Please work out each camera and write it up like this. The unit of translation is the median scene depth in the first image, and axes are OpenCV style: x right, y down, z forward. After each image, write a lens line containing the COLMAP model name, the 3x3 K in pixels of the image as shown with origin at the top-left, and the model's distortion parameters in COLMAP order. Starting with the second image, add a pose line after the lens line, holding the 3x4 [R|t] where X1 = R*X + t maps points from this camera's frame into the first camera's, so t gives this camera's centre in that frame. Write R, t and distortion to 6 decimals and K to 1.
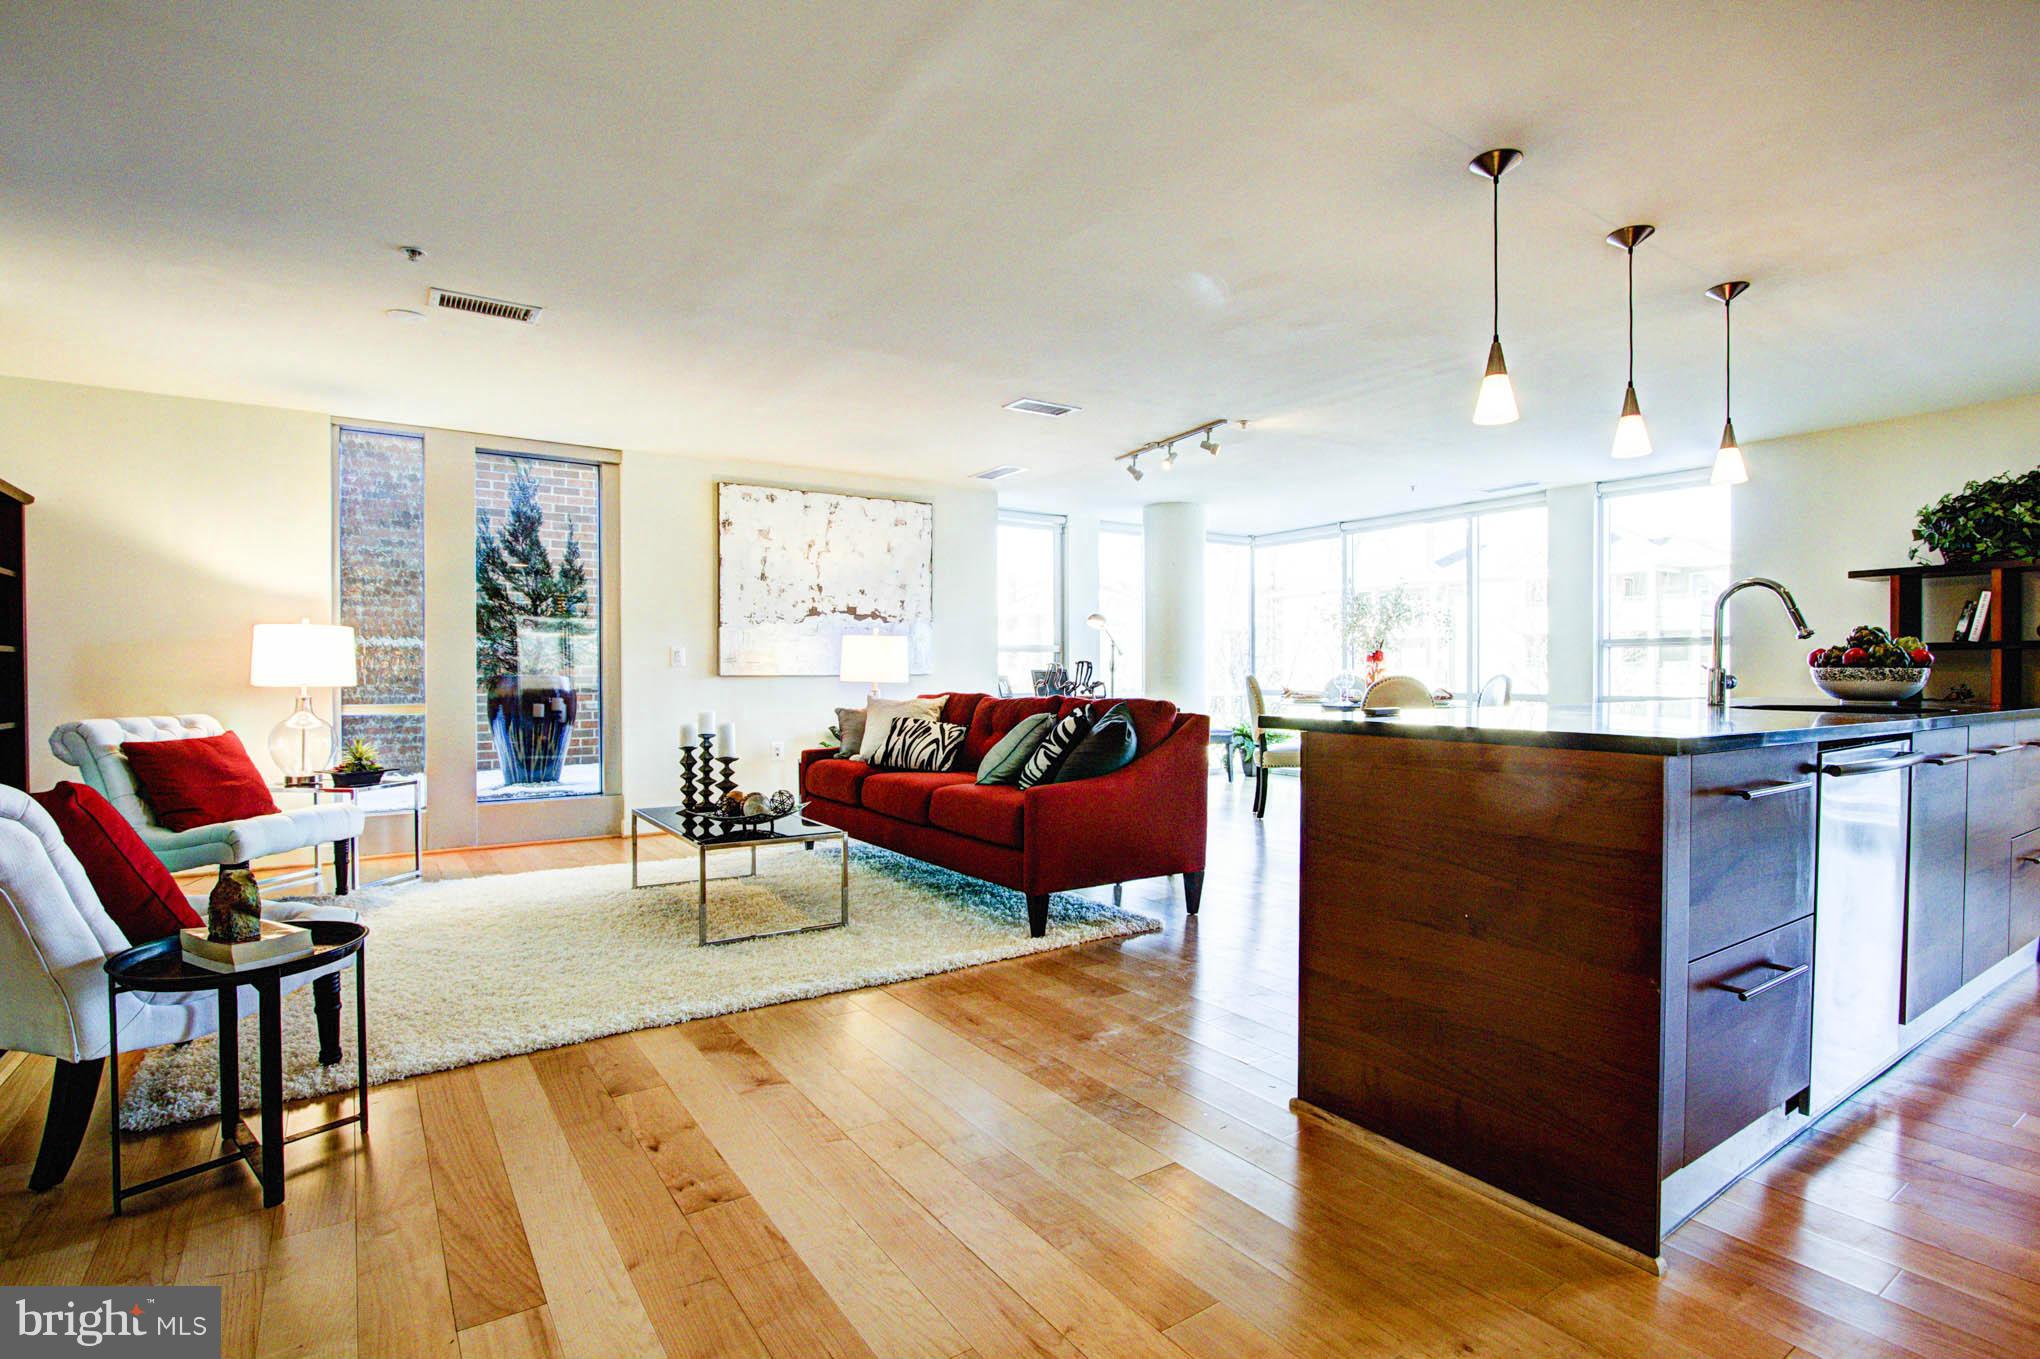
lens RADIAL K [[966.8, 0, 1036.5], [0, 966.8, 683.9], [0, 0, 1]] dist [-0.010020, 0.000074]
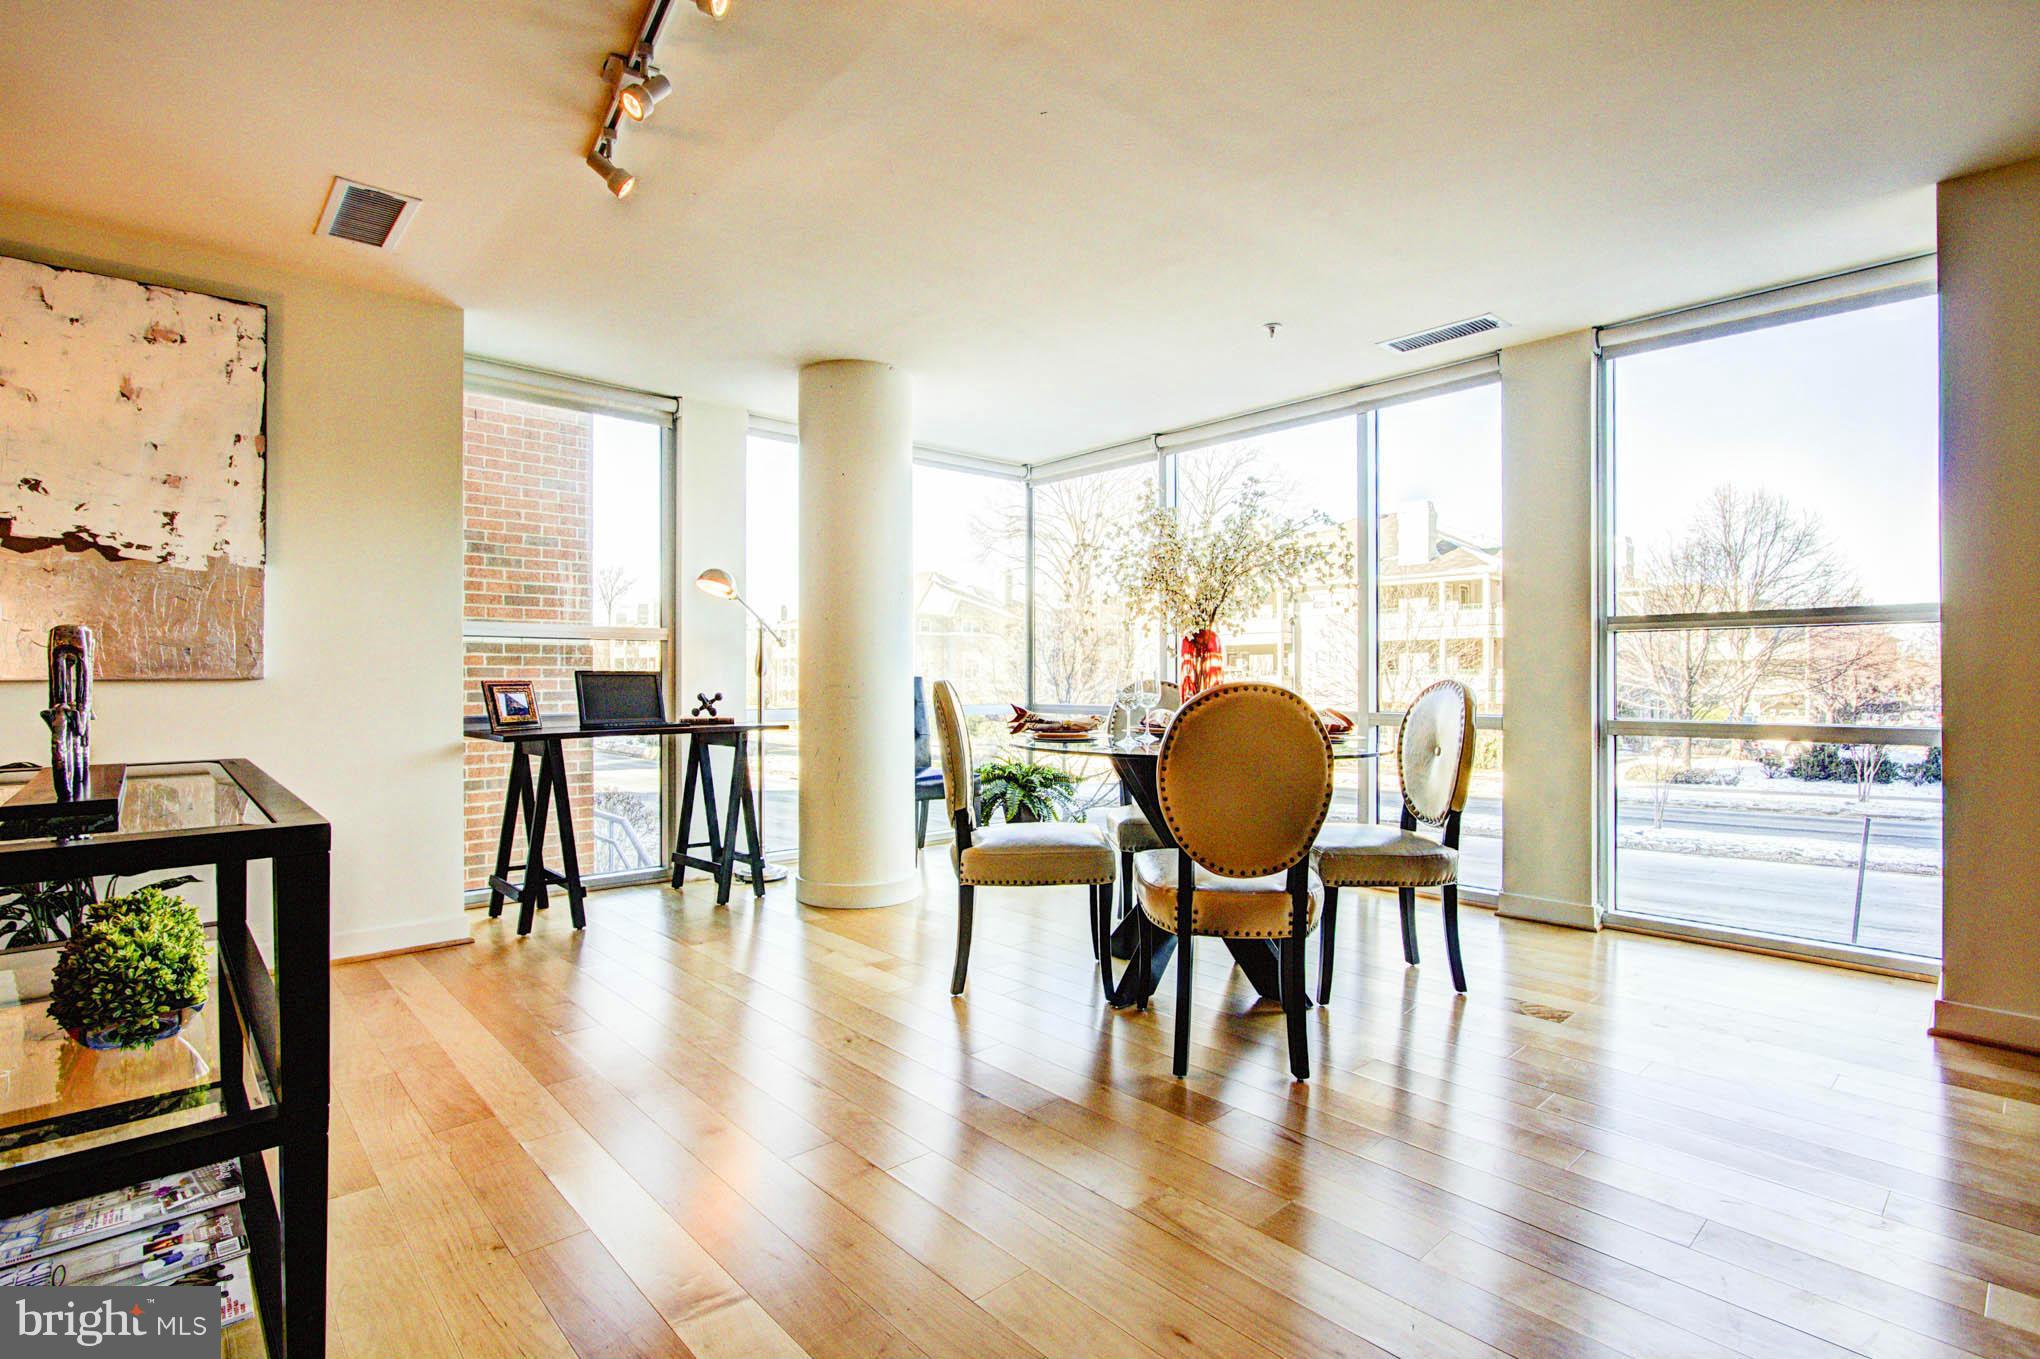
lens RADIAL K [[966.8, 0, 1036.5], [0, 966.8, 683.9], [0, 0, 1]] dist [-0.010020, 0.000074]
pose [[0.989327, -0.000075, 0.145712, 0.186627], [0.001161, 0.999972, -0.007372, -0.004227], [-0.145708, 0.007462, 0.989300, 0.501941]]
